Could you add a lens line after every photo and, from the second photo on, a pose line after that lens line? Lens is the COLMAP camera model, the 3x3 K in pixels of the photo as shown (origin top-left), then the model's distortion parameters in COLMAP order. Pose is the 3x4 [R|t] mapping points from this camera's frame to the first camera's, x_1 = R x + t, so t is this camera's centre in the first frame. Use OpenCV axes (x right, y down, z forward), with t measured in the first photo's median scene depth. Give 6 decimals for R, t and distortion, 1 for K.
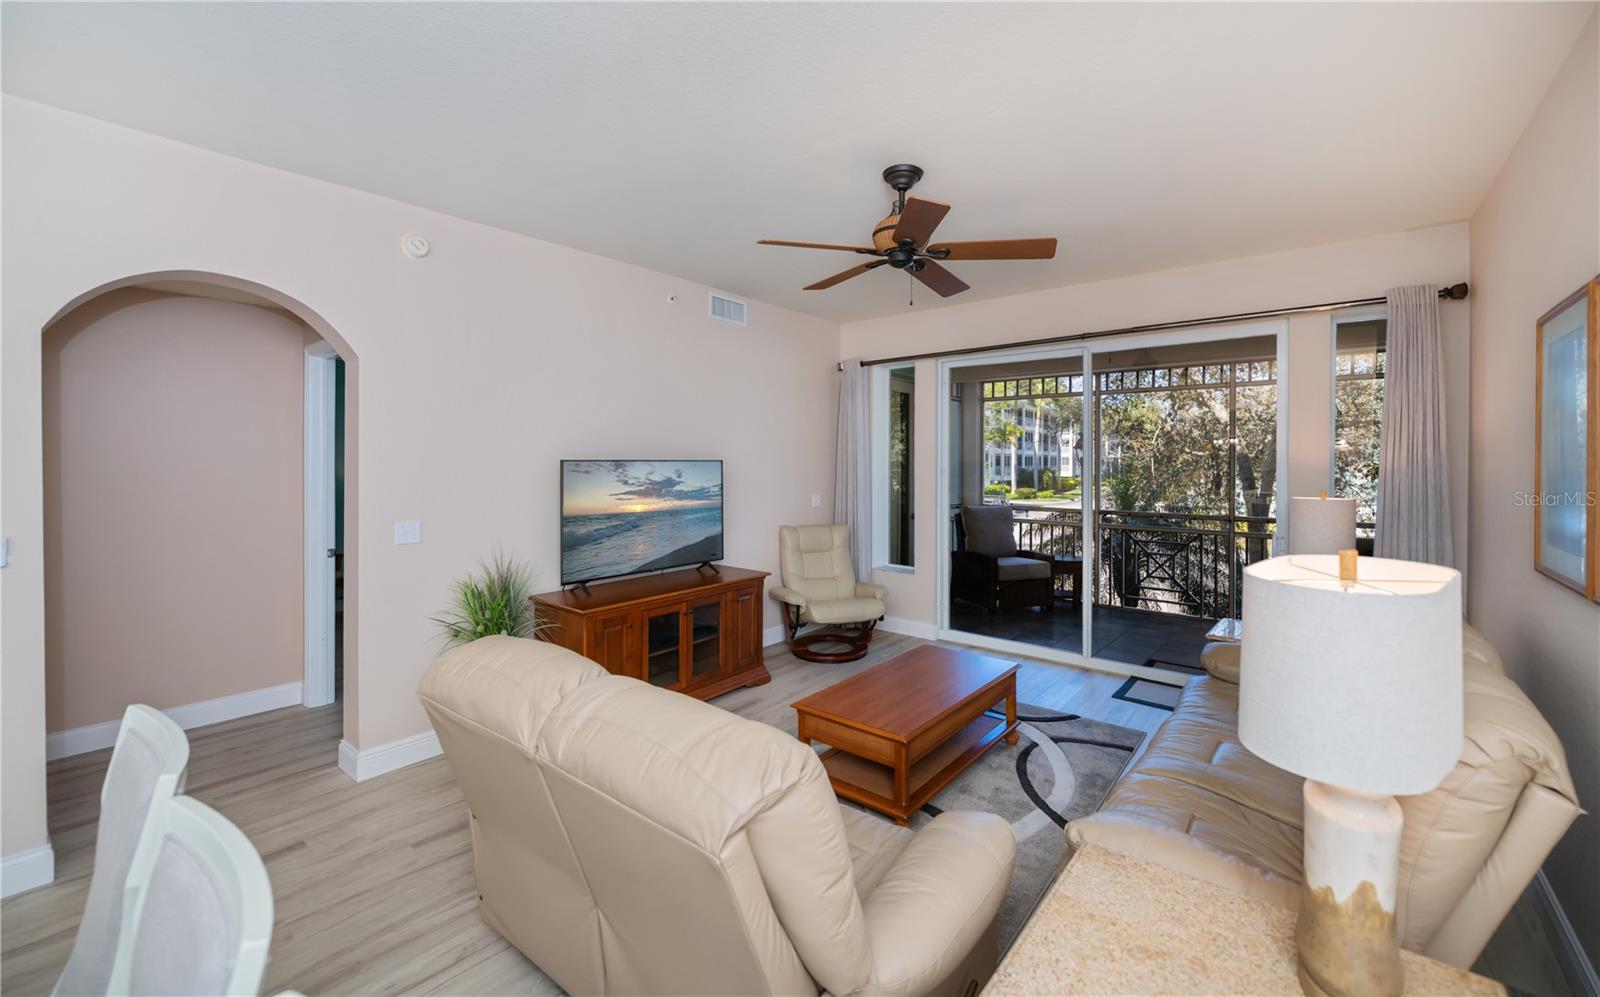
lens RADIAL K [[643.6, 0, 800.2], [0, 643.6, 457.9], [0, 0, 1]] dist [-0.003491, -0.000201]
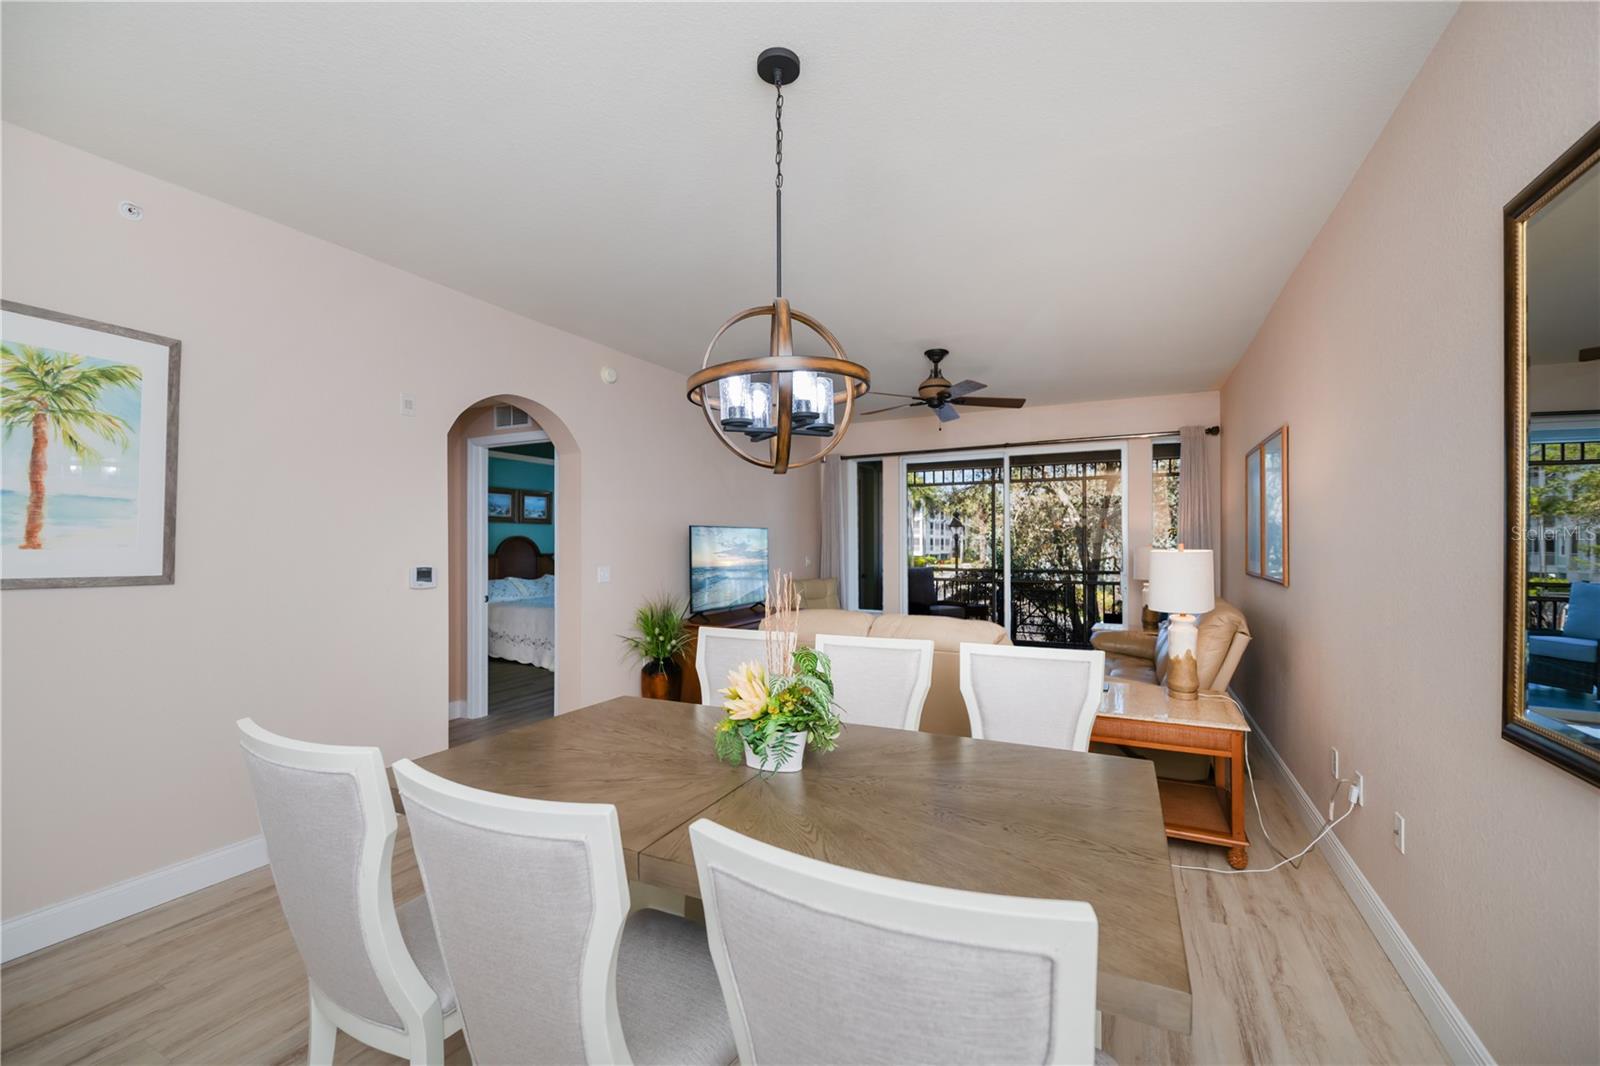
lens RADIAL K [[650.4, 0, 802.0], [0, 650.4, 539.4], [0, 0, 1]] dist [0.000059, -0.000064]
pose [[0.974348, -0.007112, 0.224936, -0.354322], [0.007556, 0.999971, -0.001113, 0.026591], [-0.224922, 0.002784, 0.974373, -0.355288]]
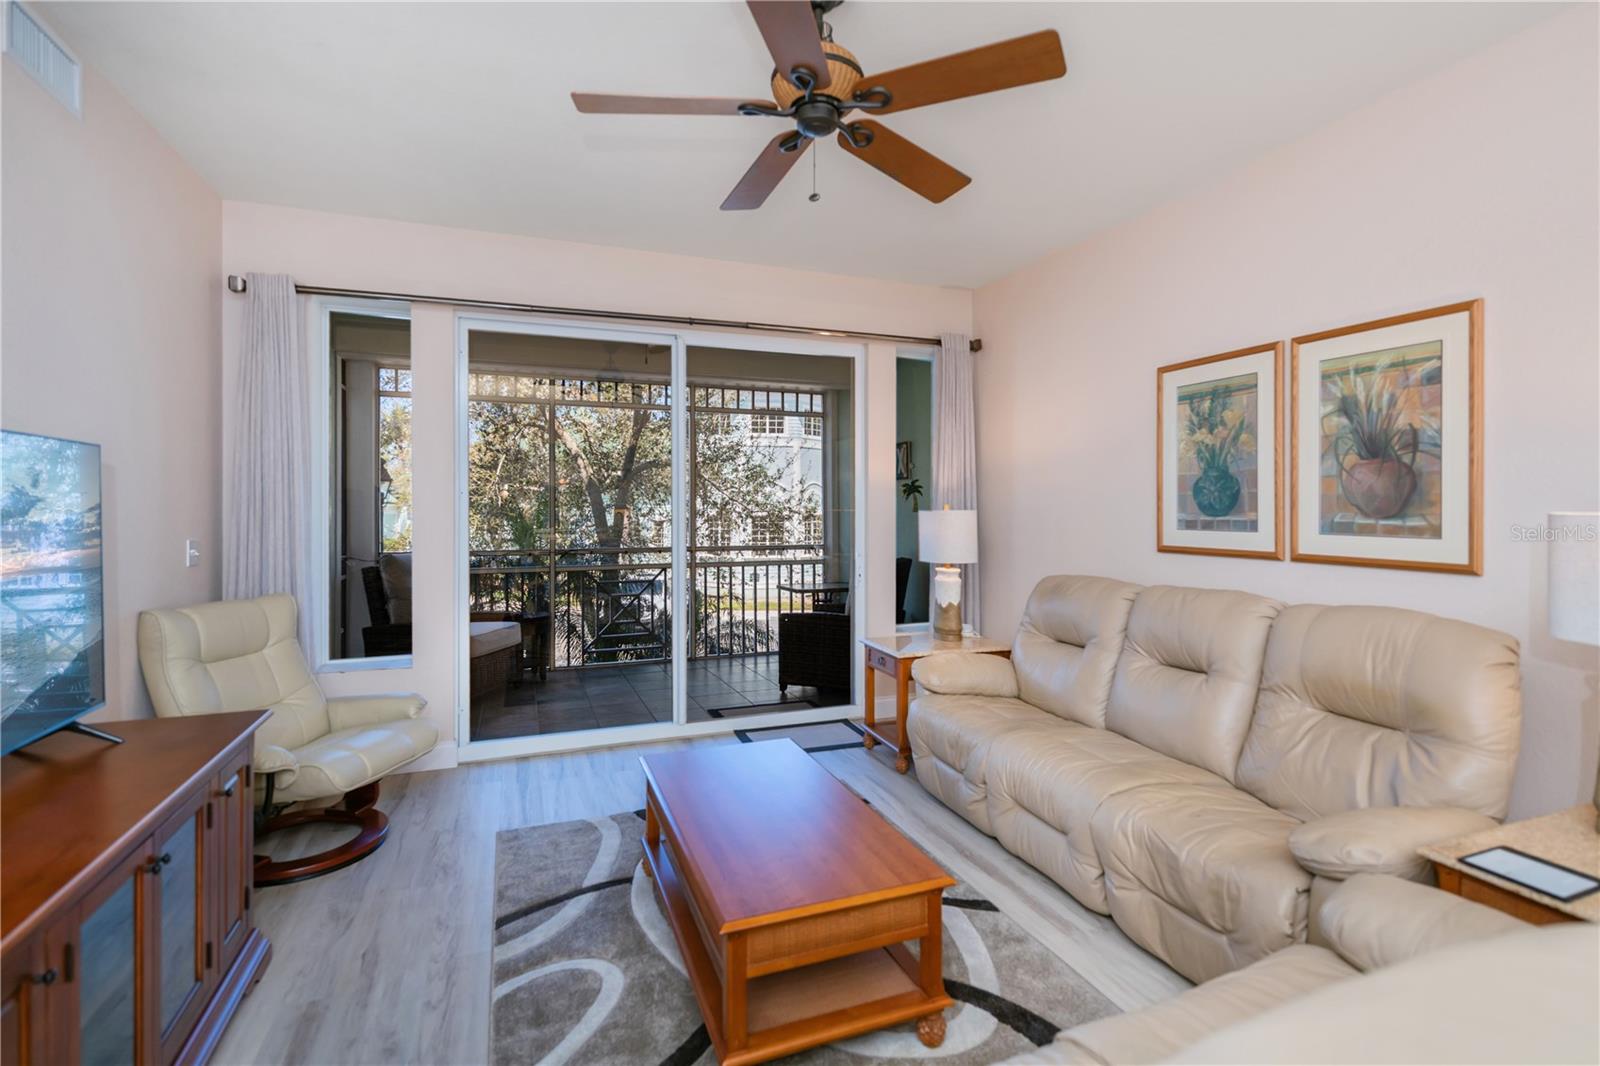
lens RADIAL K [[761.0, 0, 795.6], [0, 761.0, 509.5], [0, 0, 1]] dist [0.001771, 0.000127]
pose [[0.490980, -0.006765, 0.871144, -0.310754], [-0.000734, 0.999966, 0.008179, 0.036112], [-0.871170, -0.004655, 0.490959, 0.420206]]
